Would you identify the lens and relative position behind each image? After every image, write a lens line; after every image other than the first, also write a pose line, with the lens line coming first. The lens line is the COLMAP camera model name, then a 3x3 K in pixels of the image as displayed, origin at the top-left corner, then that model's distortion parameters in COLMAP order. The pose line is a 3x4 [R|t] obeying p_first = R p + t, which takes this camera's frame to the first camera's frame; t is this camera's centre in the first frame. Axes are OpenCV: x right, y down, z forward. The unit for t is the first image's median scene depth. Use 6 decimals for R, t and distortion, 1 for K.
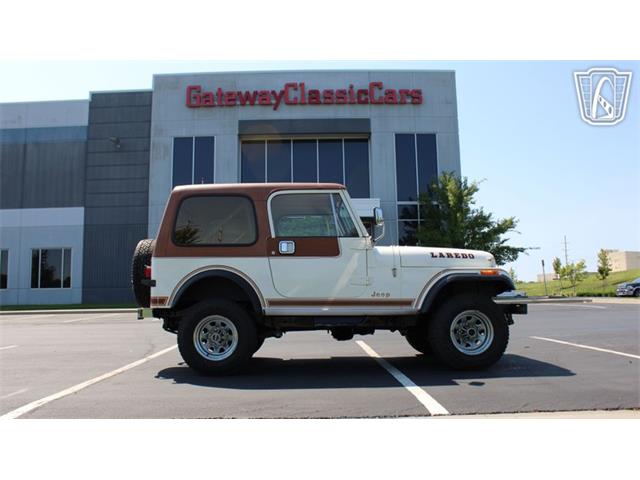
lens RADIAL K [[533.6, 0, 311.8], [0, 533.6, 259.7], [0, 0, 1]] dist [-0.165829, 0.140438]
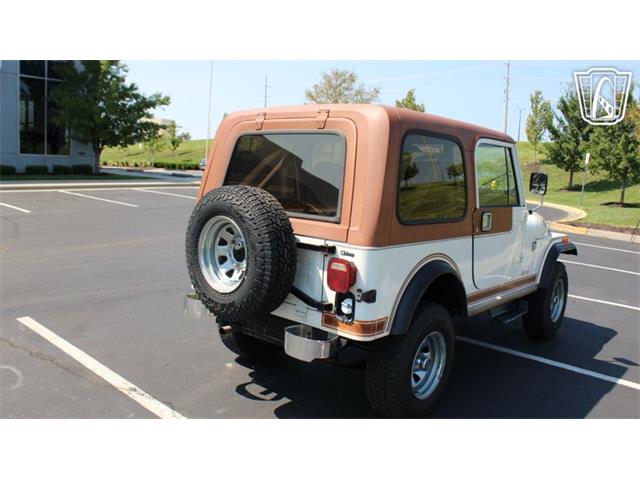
lens RADIAL K [[530.5, 0, 307.3], [0, 530.5, 261.8], [0, 0, 1]] dist [-0.163847, 0.130289]
pose [[0.681836, -0.089420, 0.726019, -0.145433], [-0.108538, 0.969147, 0.221298, -0.019967], [-0.723408, -0.229690, 0.651094, 0.141617]]
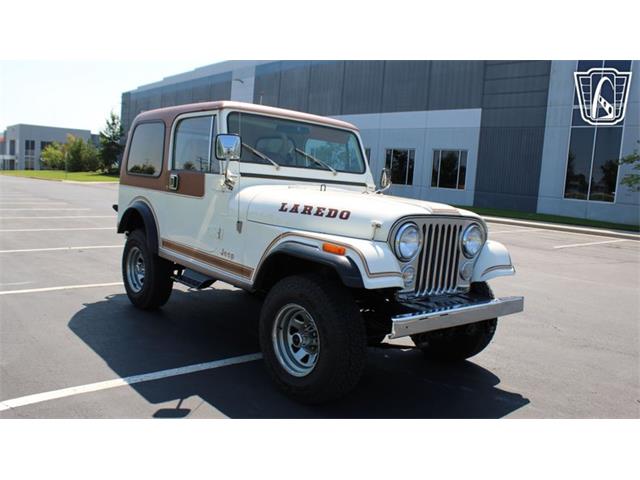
lens RADIAL K [[533.6, 0, 311.8], [0, 533.6, 259.7], [0, 0, 1]] dist [-0.165829, 0.140438]
pose [[0.650240, 0.171630, -0.740089, 0.149798], [-0.026809, 0.978725, 0.203418, -0.015937], [0.759256, -0.112429, 0.641007, 0.122937]]
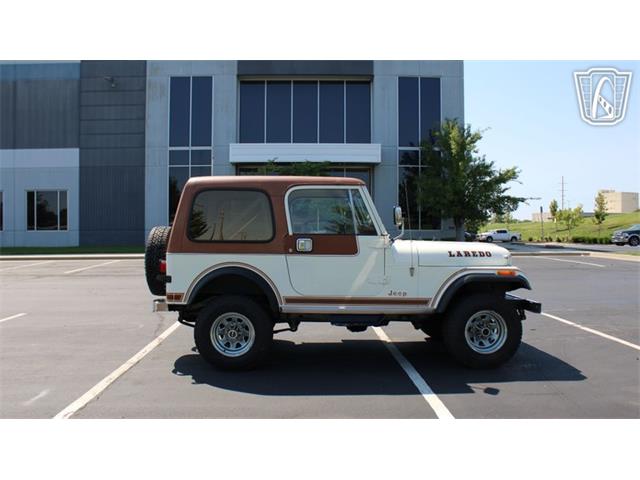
lens RADIAL K [[533.6, 0, 311.8], [0, 533.6, 259.7], [0, 0, 1]] dist [-0.165829, 0.140438]
pose [[0.999849, 0.013722, 0.010638, -0.008650], [-0.014929, 0.992268, 0.123215, -0.023620], [-0.008865, -0.123355, 0.992323, 0.003371]]
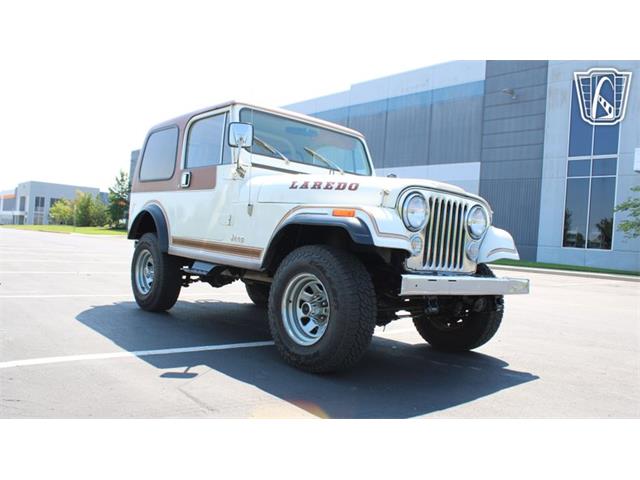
lens RADIAL K [[527.3, 0, 320.3], [0, 527.3, 264.4], [0, 0, 1]] dist [-0.165644, 0.139606]
pose [[0.657501, 0.096685, -0.747225, 0.152030], [-0.030626, 0.994342, 0.101712, 0.004456], [0.752831, -0.043991, 0.656742, 0.119785]]
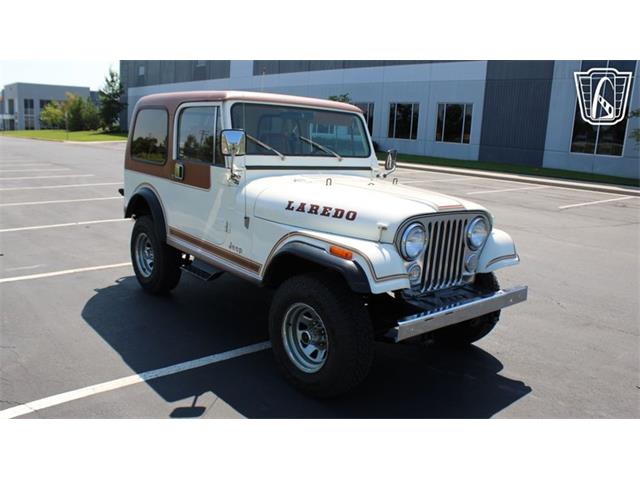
lens RADIAL K [[533.4, 0, 310.3], [0, 533.4, 258.5], [0, 0, 1]] dist [-0.168372, 0.140219]
pose [[0.645064, 0.224098, -0.730529, 0.148761], [-0.006911, 0.957701, 0.287683, -0.027139], [0.764098, -0.180525, 0.619327, 0.122773]]
